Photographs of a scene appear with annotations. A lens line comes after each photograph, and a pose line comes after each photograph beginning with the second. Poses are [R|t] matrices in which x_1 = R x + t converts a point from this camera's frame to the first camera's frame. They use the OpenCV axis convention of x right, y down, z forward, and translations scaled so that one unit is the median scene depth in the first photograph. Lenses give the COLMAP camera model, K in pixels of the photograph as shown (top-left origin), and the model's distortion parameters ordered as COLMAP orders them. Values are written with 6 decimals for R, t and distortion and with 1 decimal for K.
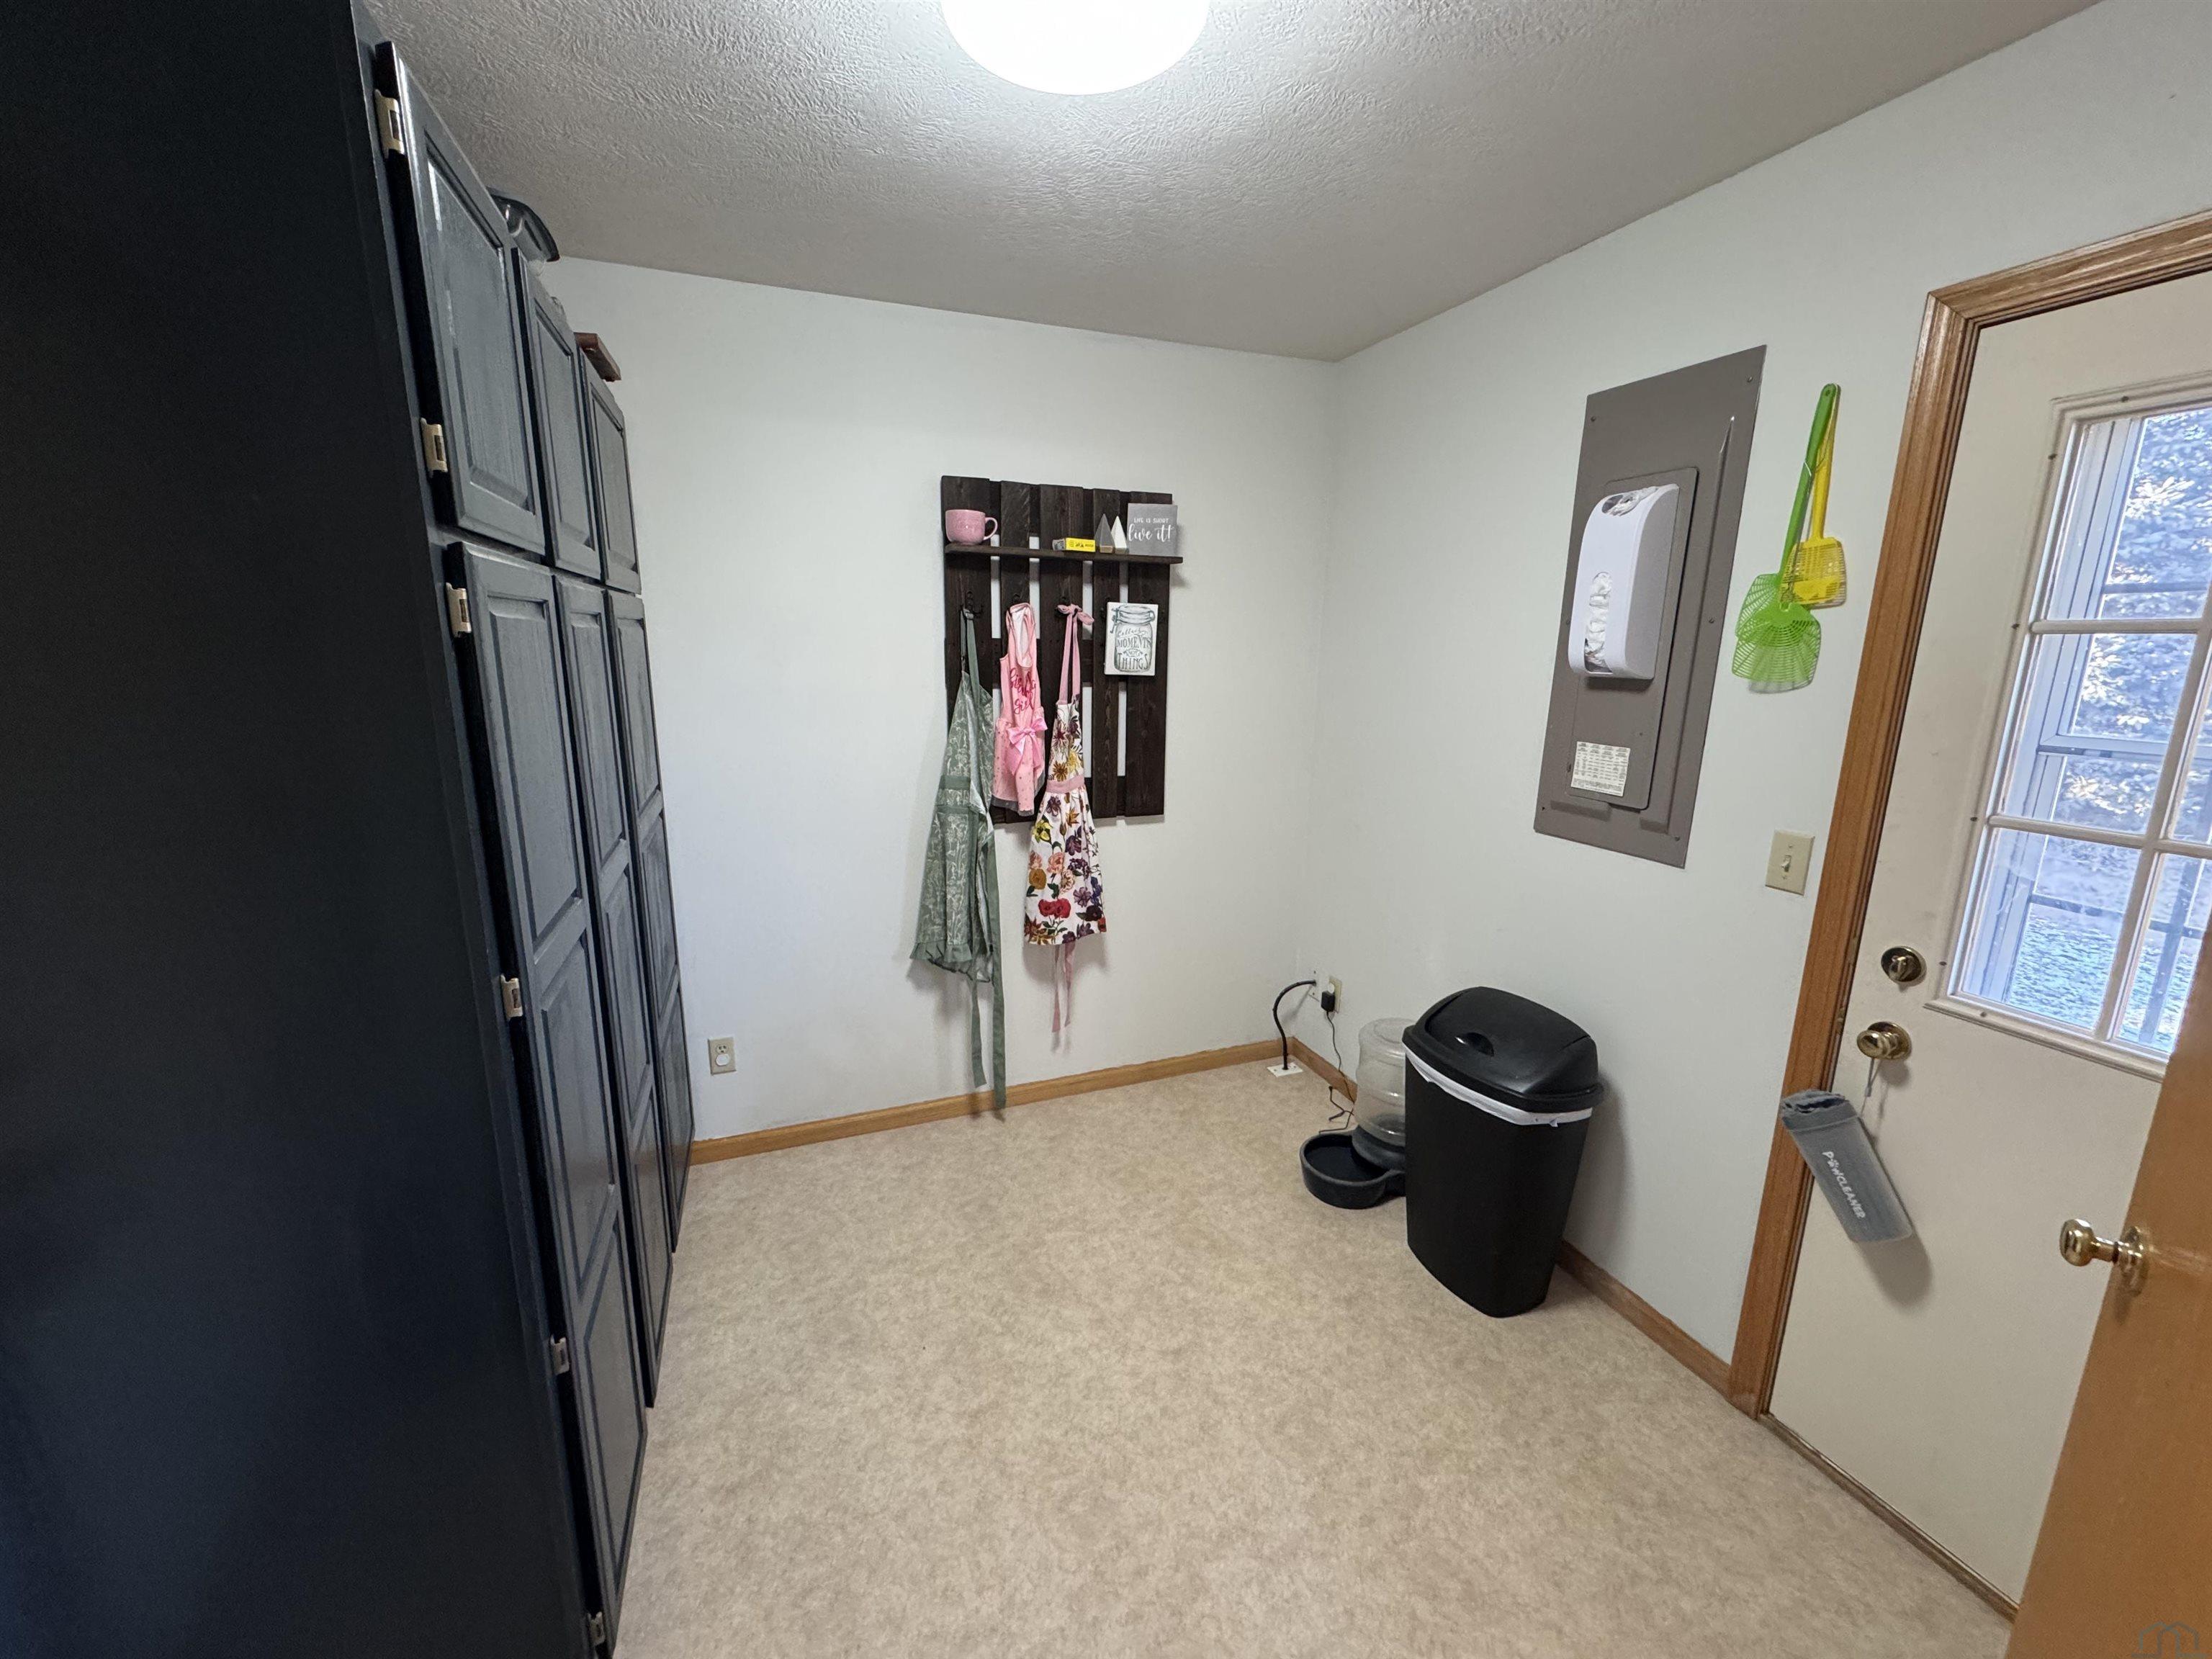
lens RADIAL K [[878.6, 0, 1113.3], [0, 878.6, 832.6], [0, 0, 1]] dist [-0.001809, 0.000575]
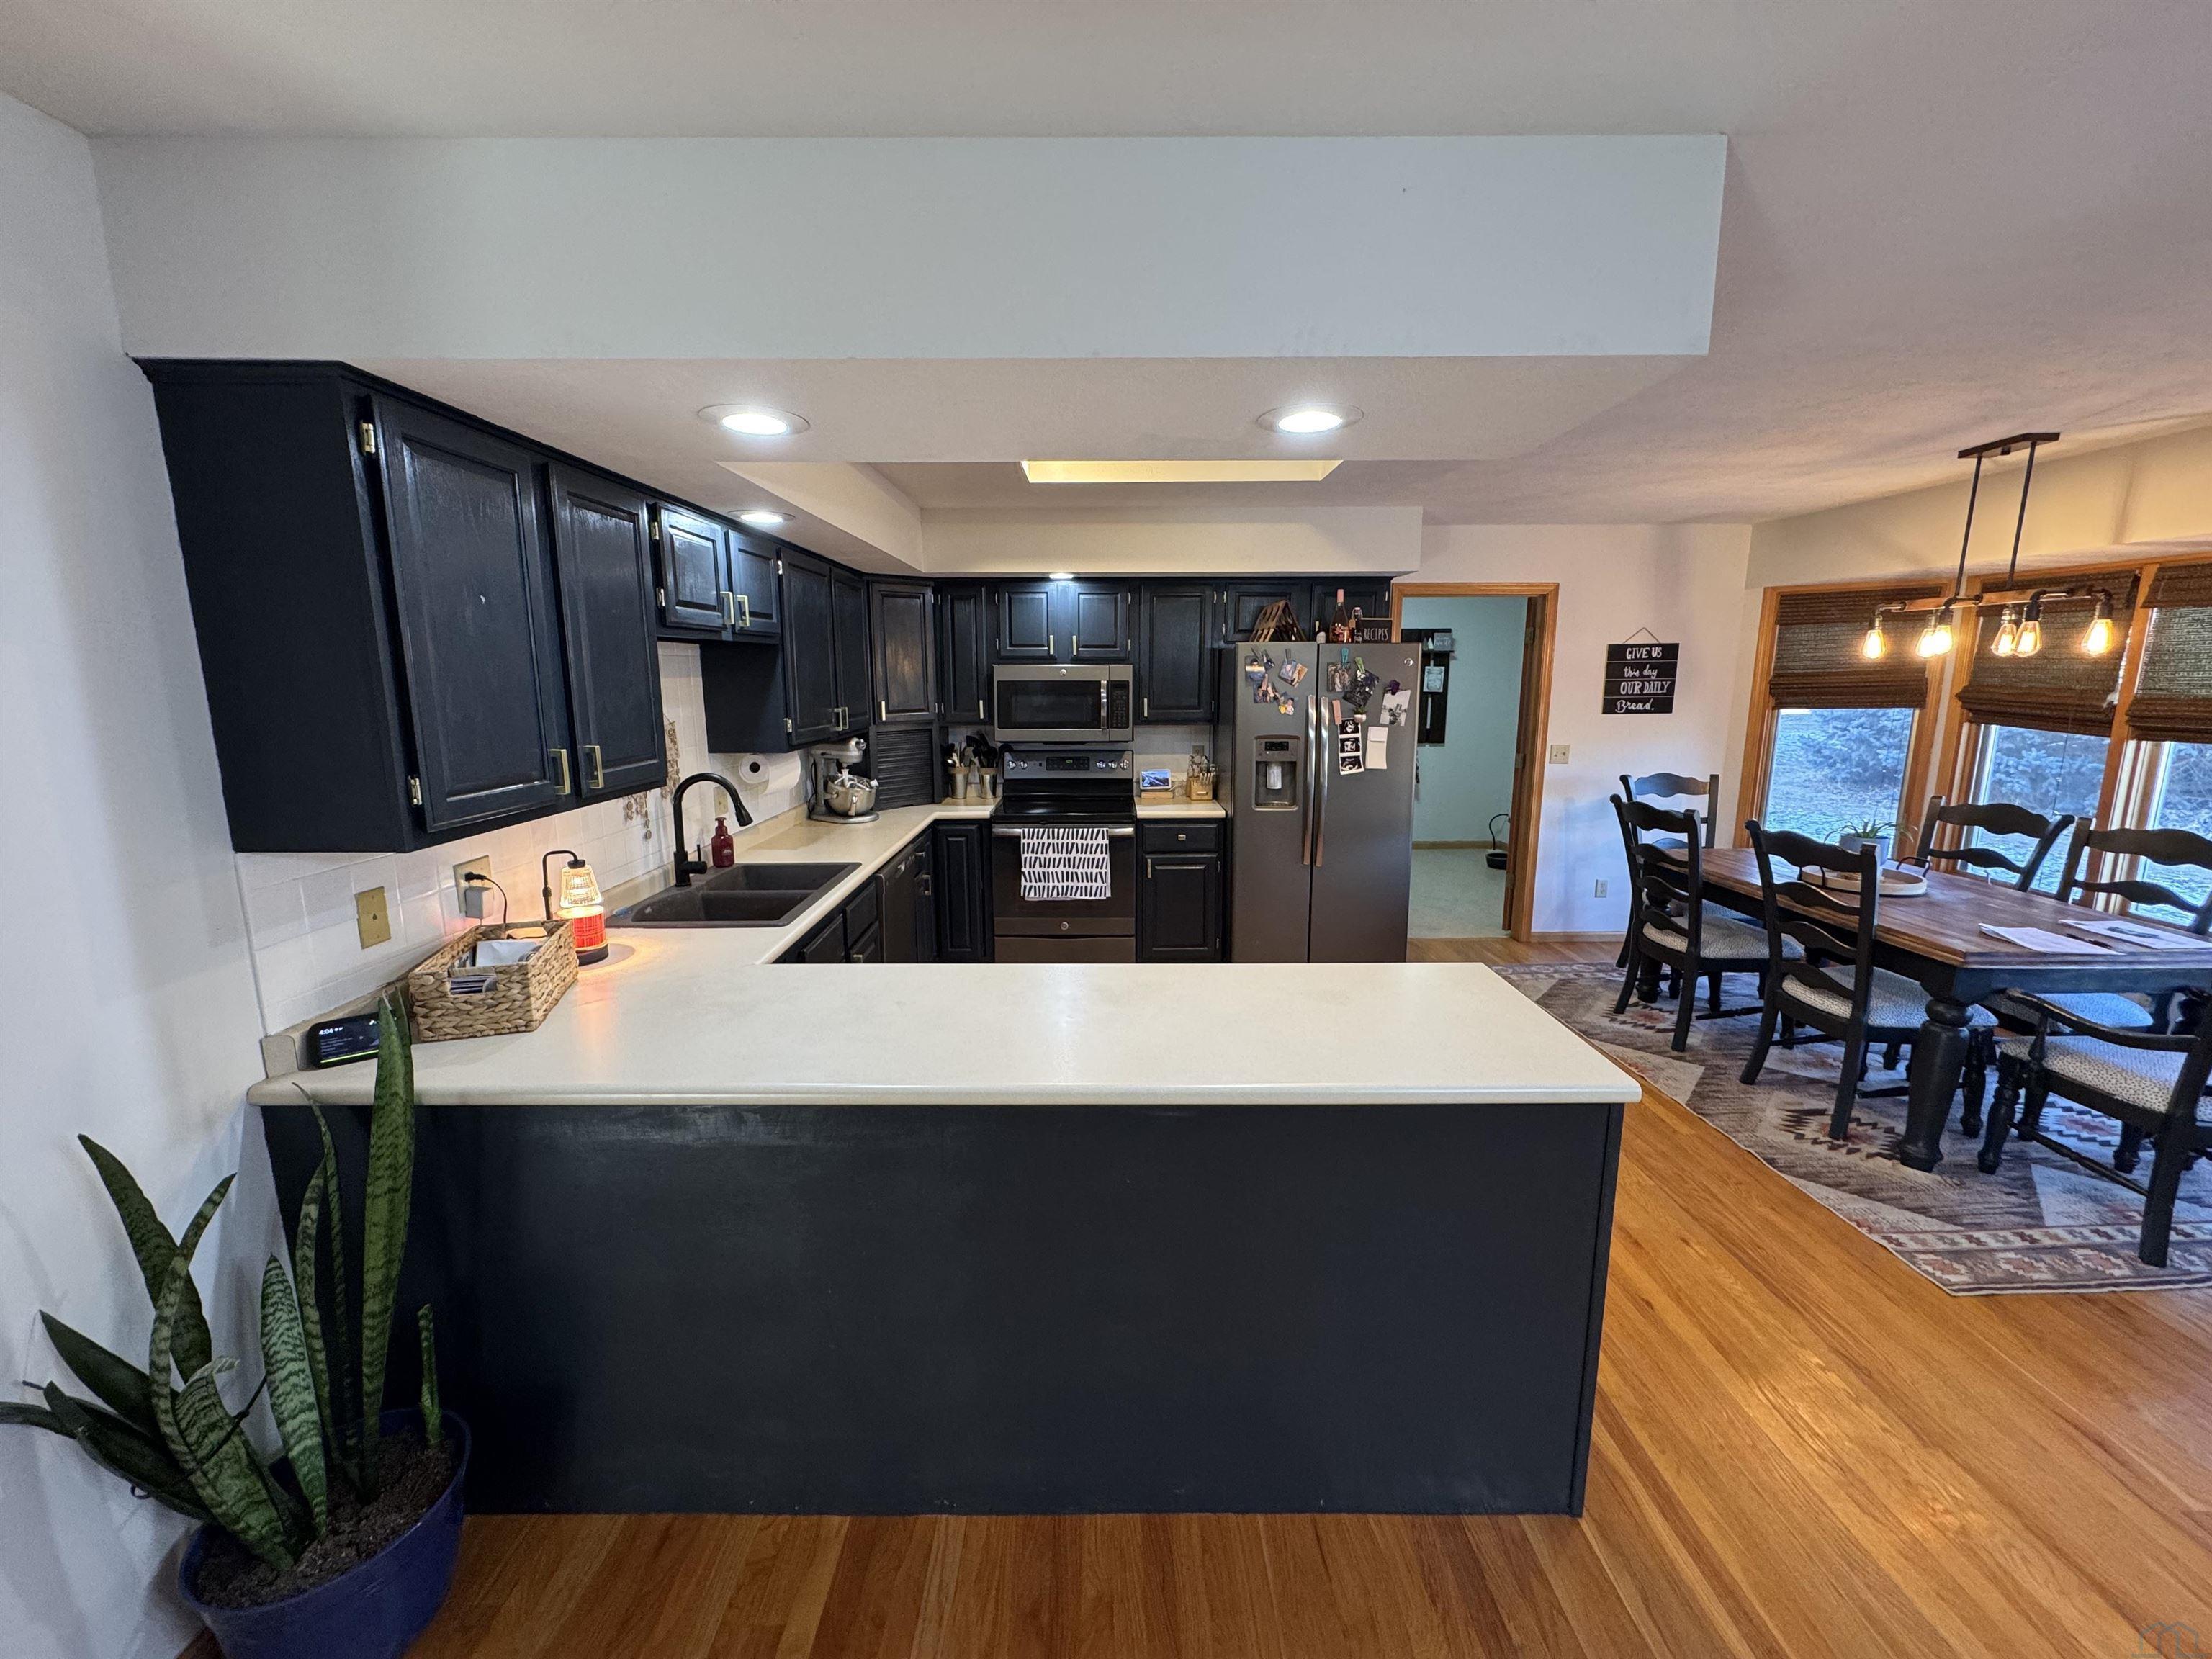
lens RADIAL K [[878.6, 0, 1104.5], [0, 878.6, 821.8], [0, 0, 1]] dist [-0.001809, 0.000575]
pose [[0.930412, 0.046289, -0.363581, 0.084722], [-0.064532, 0.997185, -0.038183, 0.423276], [0.360790, 0.058989, 0.930780, -2.030343]]
